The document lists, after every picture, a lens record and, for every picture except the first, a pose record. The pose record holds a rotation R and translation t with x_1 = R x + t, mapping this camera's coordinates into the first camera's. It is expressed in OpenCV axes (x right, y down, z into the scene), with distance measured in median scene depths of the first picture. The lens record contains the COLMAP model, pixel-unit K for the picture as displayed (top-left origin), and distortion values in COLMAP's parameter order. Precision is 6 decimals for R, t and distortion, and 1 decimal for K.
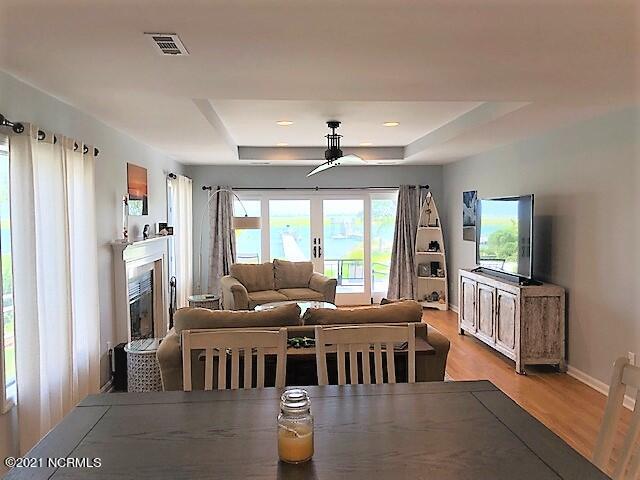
lens RADIAL K [[530.4, 0, 321.1], [0, 530.4, 243.3], [0, 0, 1]] dist [0.015634, -0.006740]
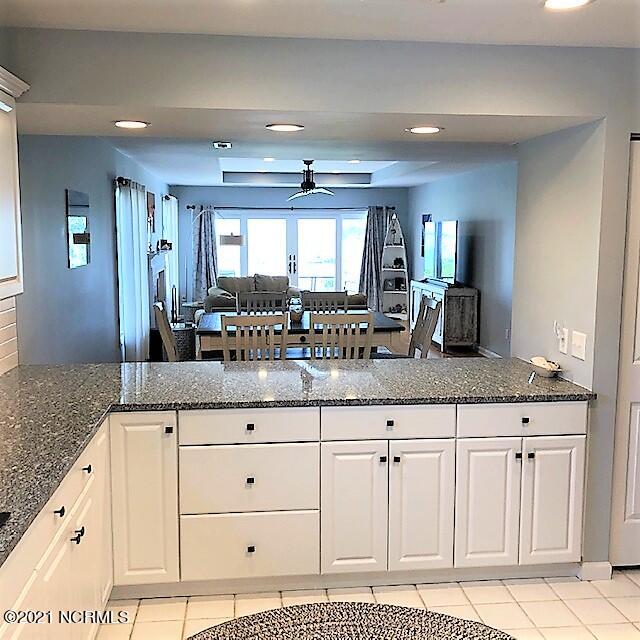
lens RADIAL K [[713.7, 0, 317.2], [0, 713.7, 324.5], [0, 0, 1]] dist [0.180480, 0.000000]
pose [[0.999186, 0.003475, 0.040201, -0.015281], [-0.006552, 0.997036, 0.076653, 0.020114], [-0.039815, -0.076854, 0.996247, -0.497989]]
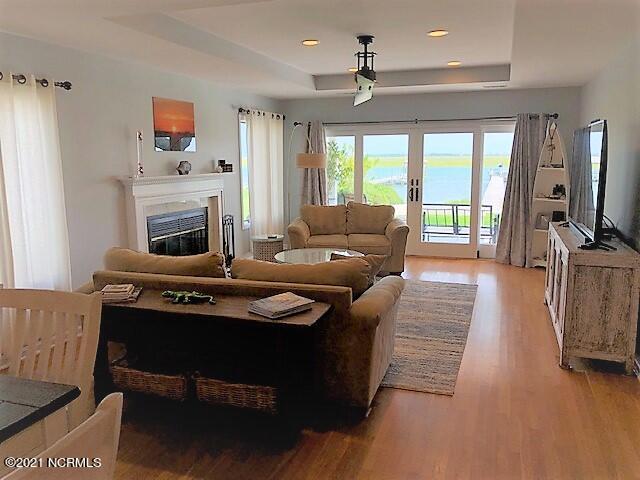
lens RADIAL K [[530.4, 0, 320.1], [0, 530.4, 244.3], [0, 0, 1]] dist [0.015634, -0.006740]
pose [[0.919327, 0.067148, -0.387723, 0.205620], [-0.022838, 0.992776, 0.117785, -0.002463], [0.392831, -0.099428, 0.914220, 0.126574]]
